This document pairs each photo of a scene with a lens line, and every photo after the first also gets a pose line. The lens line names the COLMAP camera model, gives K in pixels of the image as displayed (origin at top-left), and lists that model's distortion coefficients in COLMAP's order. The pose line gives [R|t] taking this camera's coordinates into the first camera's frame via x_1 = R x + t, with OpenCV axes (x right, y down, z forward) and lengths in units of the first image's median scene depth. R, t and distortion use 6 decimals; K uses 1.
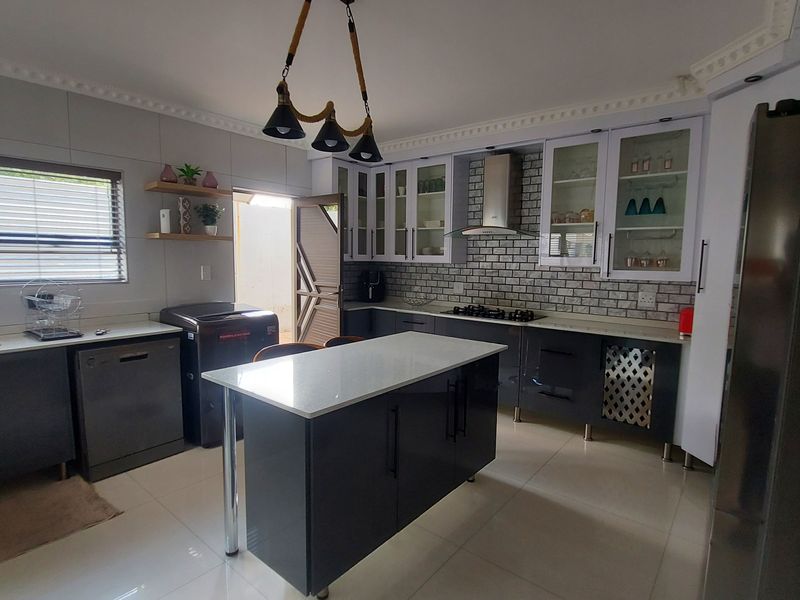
lens RADIAL K [[423.8, 0, 400.8], [0, 423.8, 301.5], [0, 0, 1]] dist [-0.016852, -0.001064]
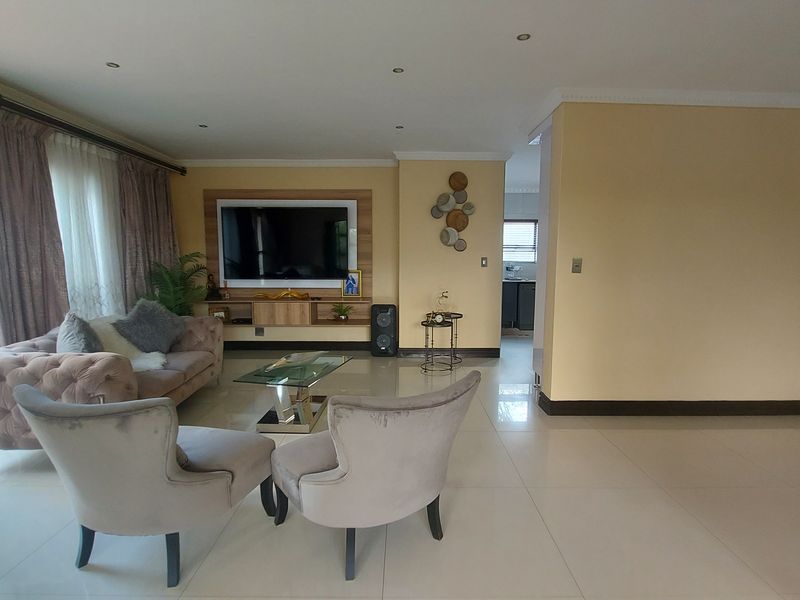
lens RADIAL K [[423.8, 0, 401.1], [0, 423.8, 301.5], [0, 0, 1]] dist [-0.016852, -0.001064]
pose [[0.633514, 0.073955, -0.770189, 0.775078], [-0.074511, 0.996626, 0.034409, 0.153294], [0.770136, 0.035589, 0.636887, -1.190339]]
